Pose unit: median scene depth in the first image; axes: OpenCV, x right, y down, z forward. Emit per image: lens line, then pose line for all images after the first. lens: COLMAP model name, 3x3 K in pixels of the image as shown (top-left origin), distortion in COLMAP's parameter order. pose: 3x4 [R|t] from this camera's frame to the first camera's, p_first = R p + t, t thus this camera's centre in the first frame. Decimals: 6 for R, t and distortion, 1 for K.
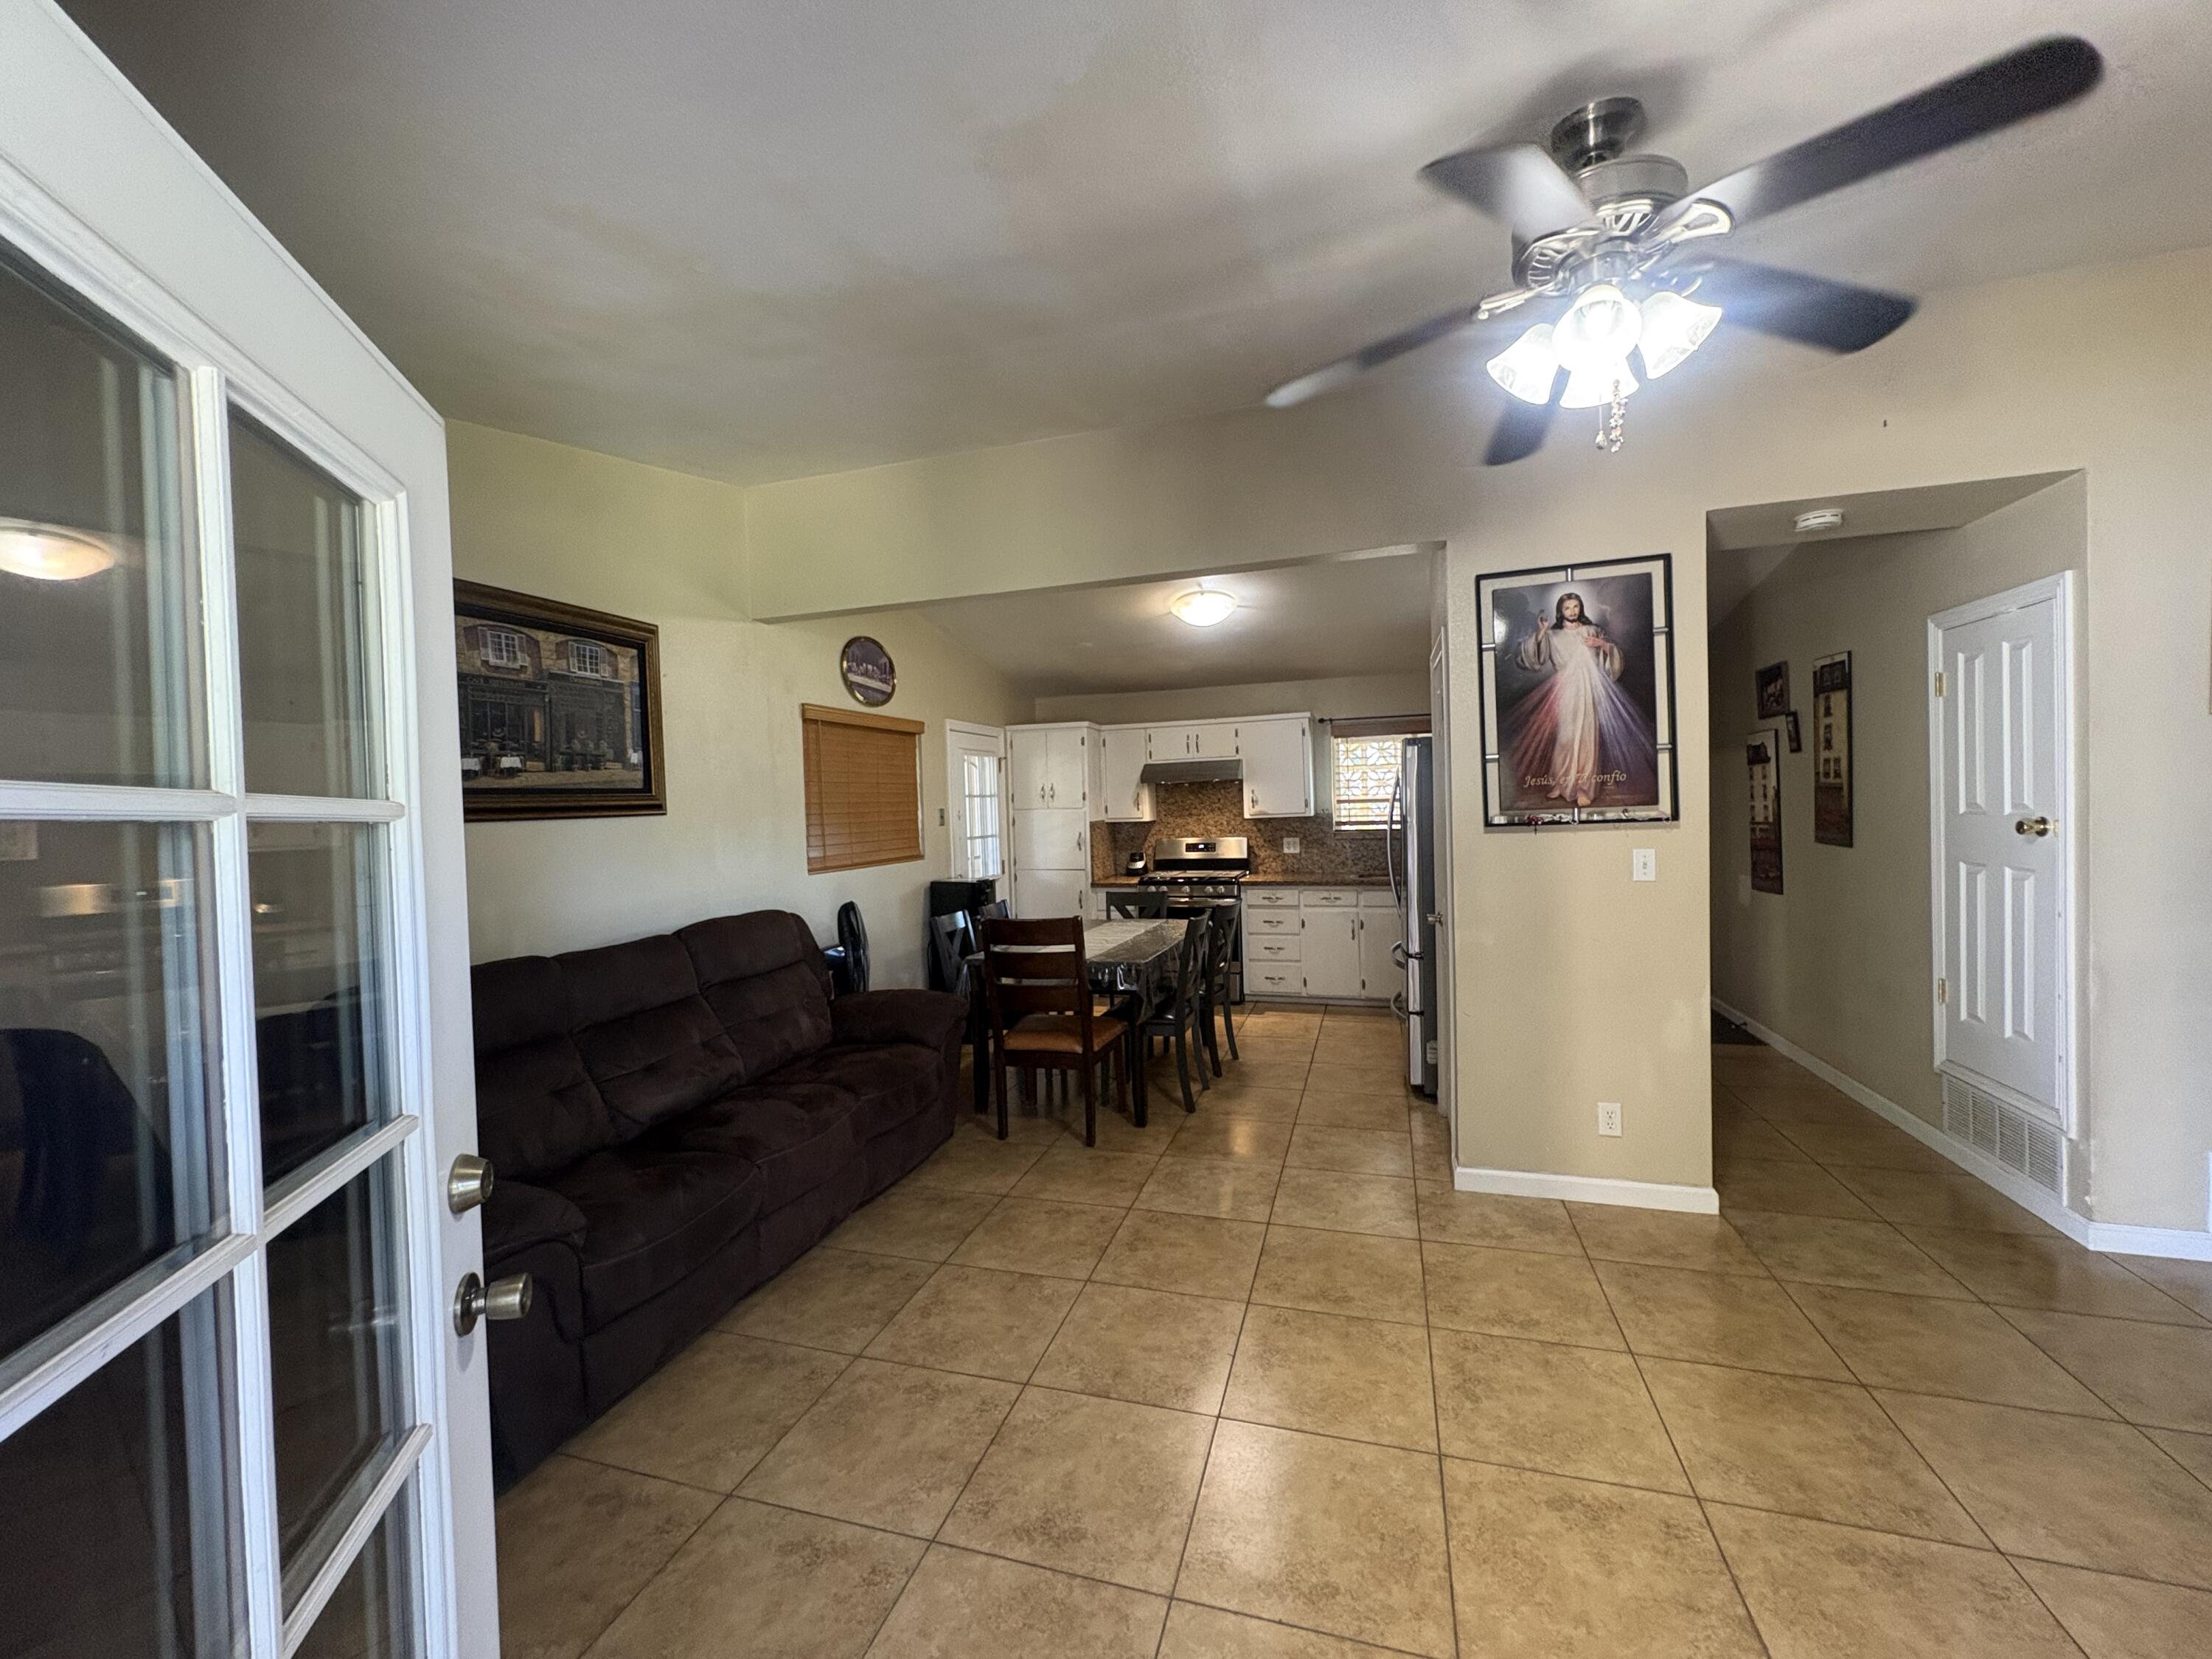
lens RADIAL K [[884.0, 0, 1103.8], [0, 884.0, 828.4], [0, 0, 1]] dist [0.000199, 0.000738]
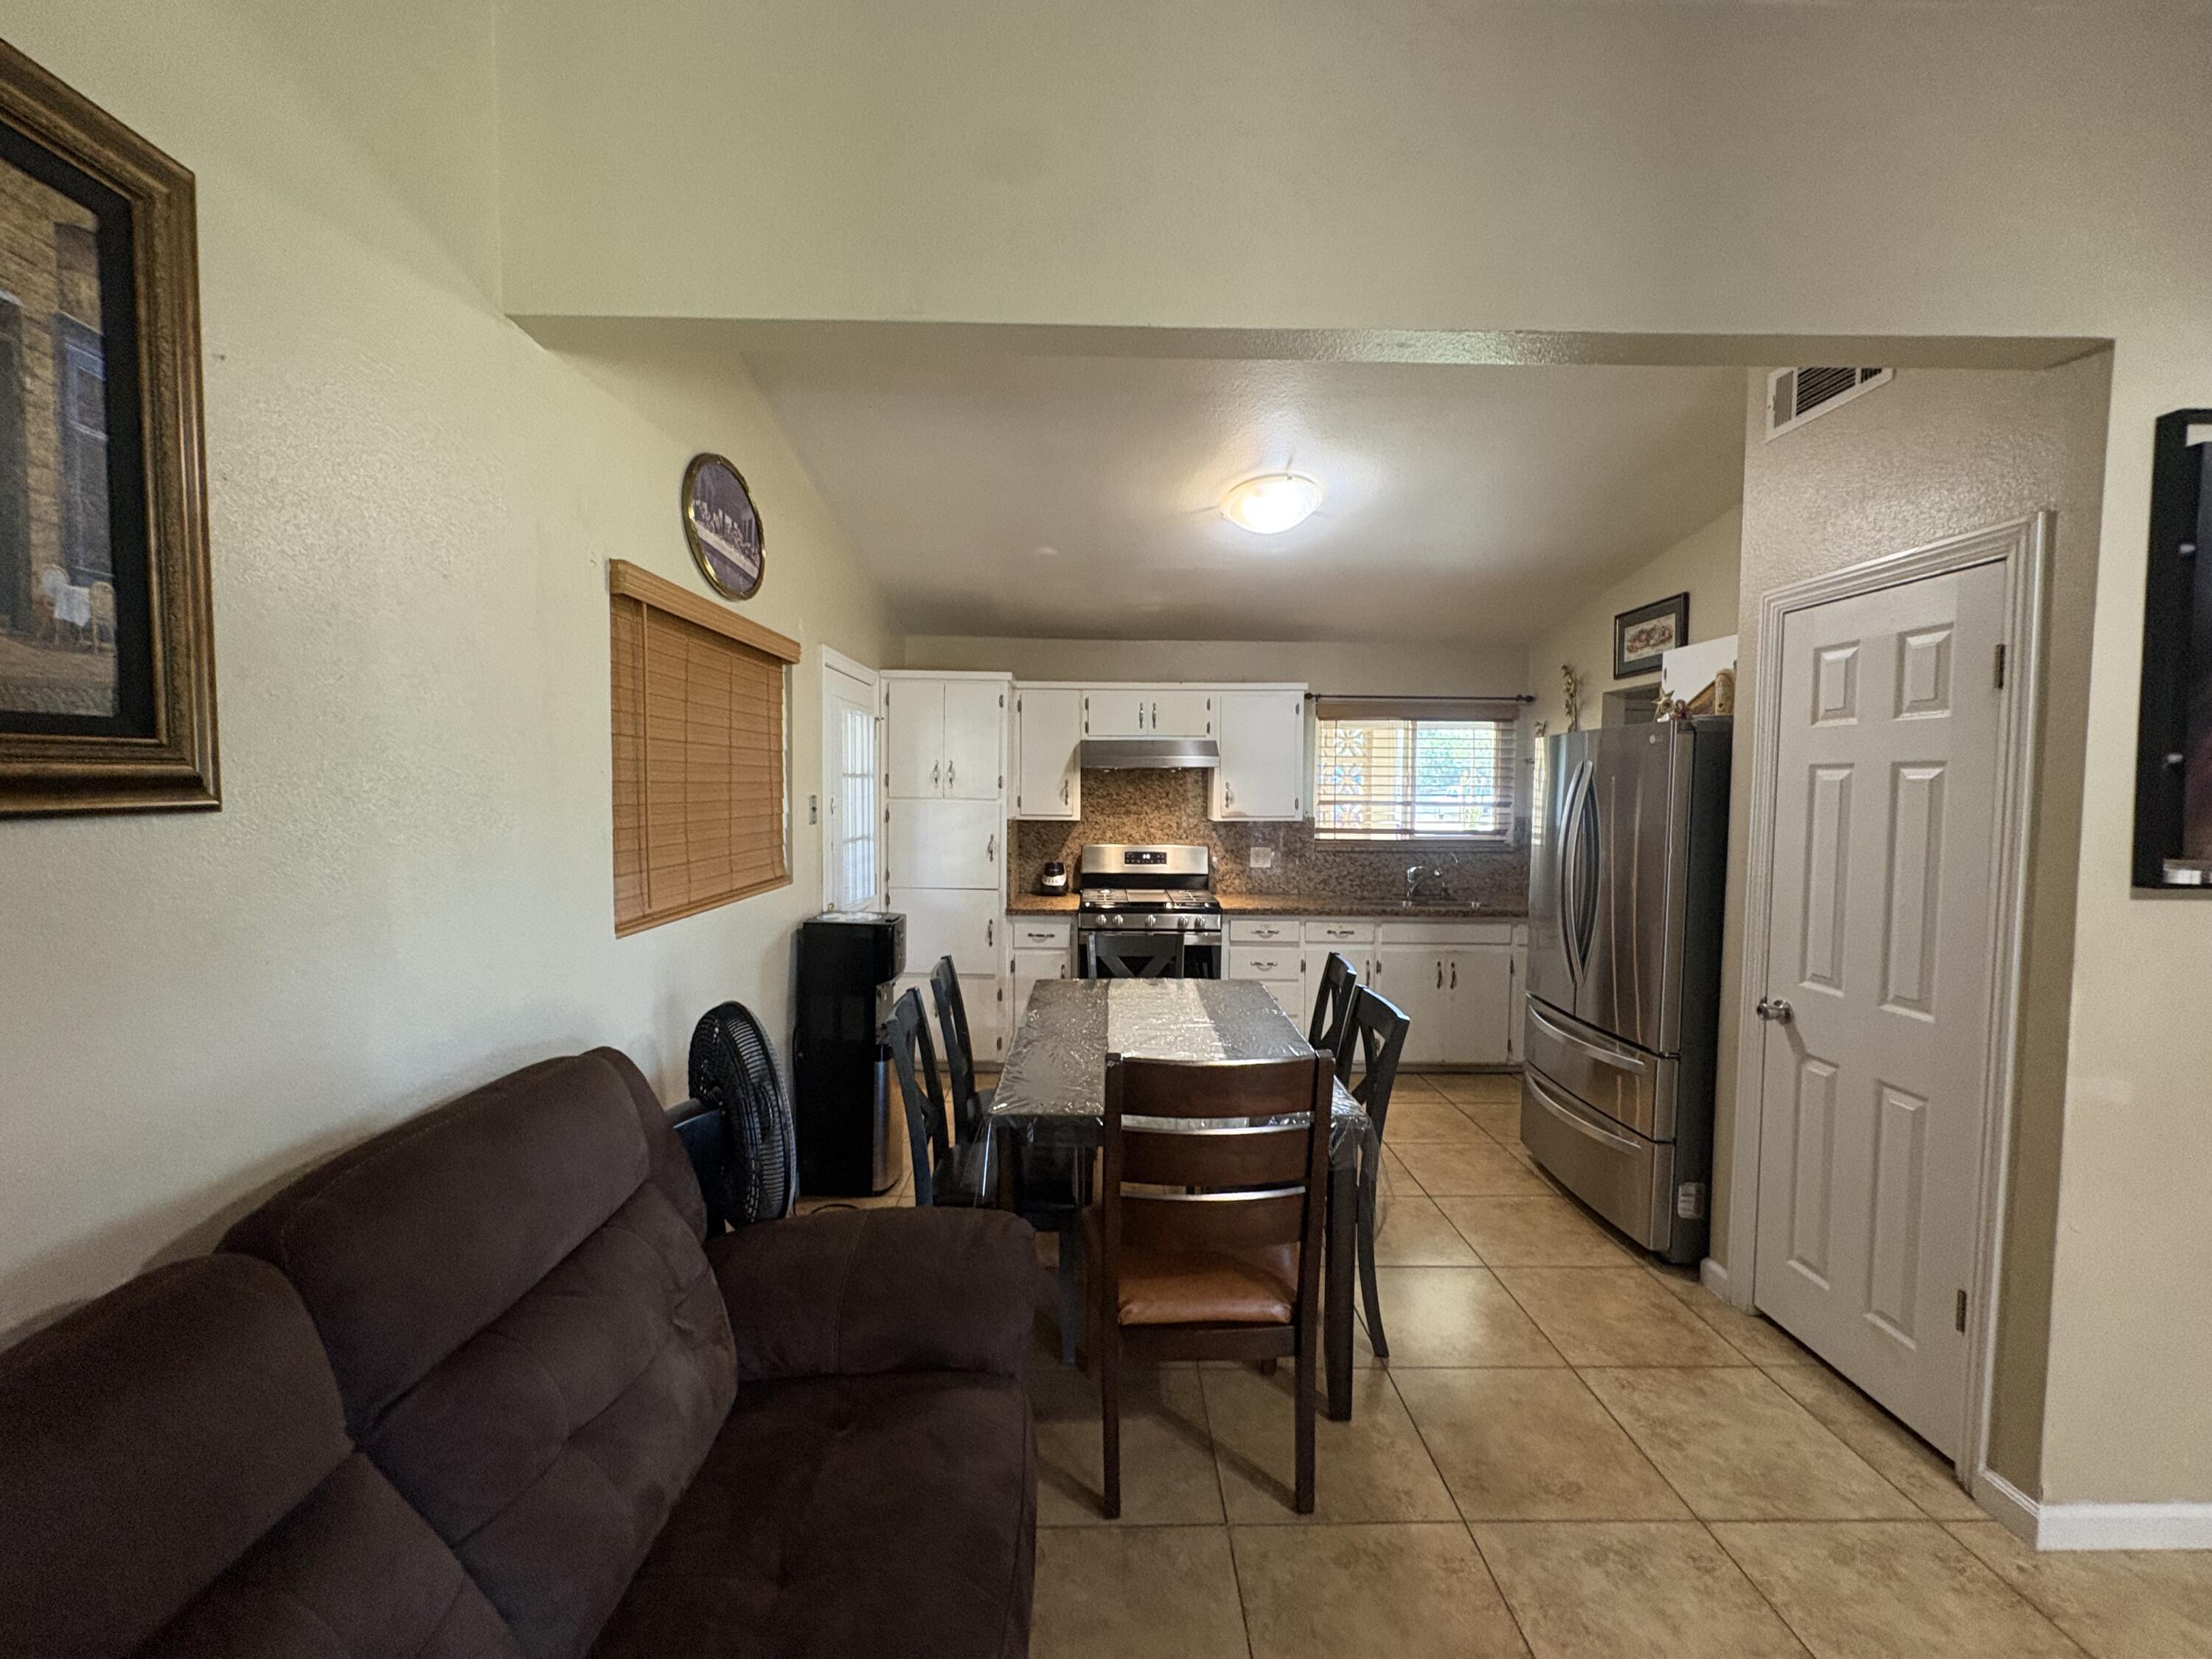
lens RADIAL K [[884.0, 0, 1103.8], [0, 884.0, 828.4], [0, 0, 1]] dist [0.000199, 0.000738]
pose [[0.949338, 0.025091, 0.313253, -0.235919], [-0.030725, 0.999443, 0.013062, -0.017702], [-0.312751, -0.022025, 0.949580, 0.481997]]
